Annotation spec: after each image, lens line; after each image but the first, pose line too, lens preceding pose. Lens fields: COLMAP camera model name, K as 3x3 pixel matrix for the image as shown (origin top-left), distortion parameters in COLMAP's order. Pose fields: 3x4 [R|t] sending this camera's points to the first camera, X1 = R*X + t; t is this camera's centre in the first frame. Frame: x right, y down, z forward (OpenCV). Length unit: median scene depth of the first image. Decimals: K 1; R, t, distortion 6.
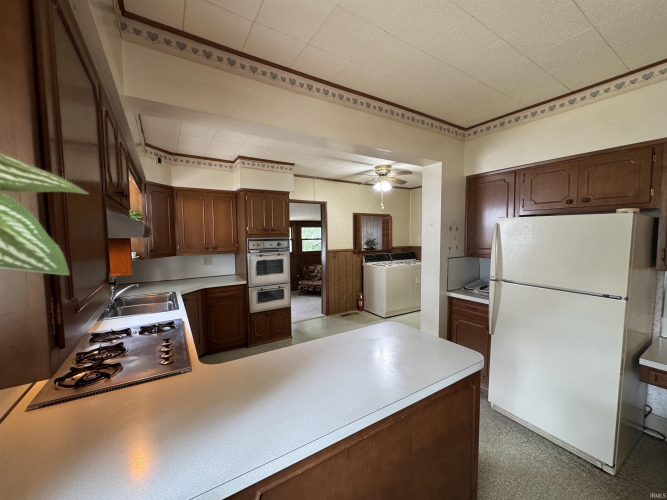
lens RADIAL K [[270.3, 0, 333.2], [0, 270.3, 250.8], [0, 0, 1]] dist [-0.002926, 0.000178]
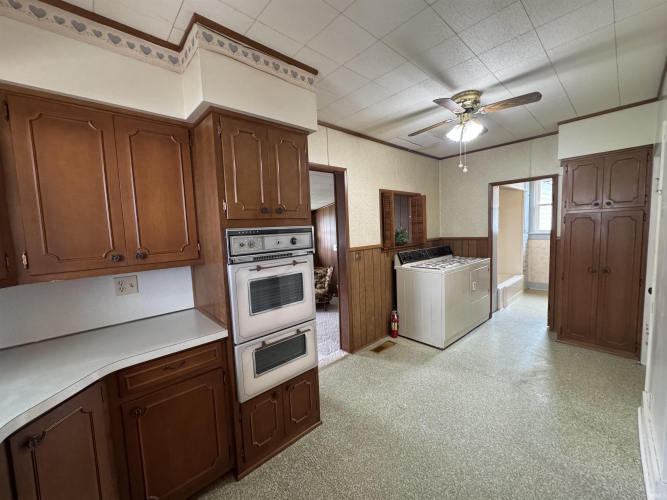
lens RADIAL K [[270.3, 0, 335.3], [0, 270.3, 249.6], [0, 0, 1]] dist [-0.002926, 0.000178]
pose [[0.982091, -0.047667, 0.182277, -0.215773], [0.046030, 0.998853, 0.013200, -0.012201], [-0.182697, -0.004574, 0.983159, 0.526369]]
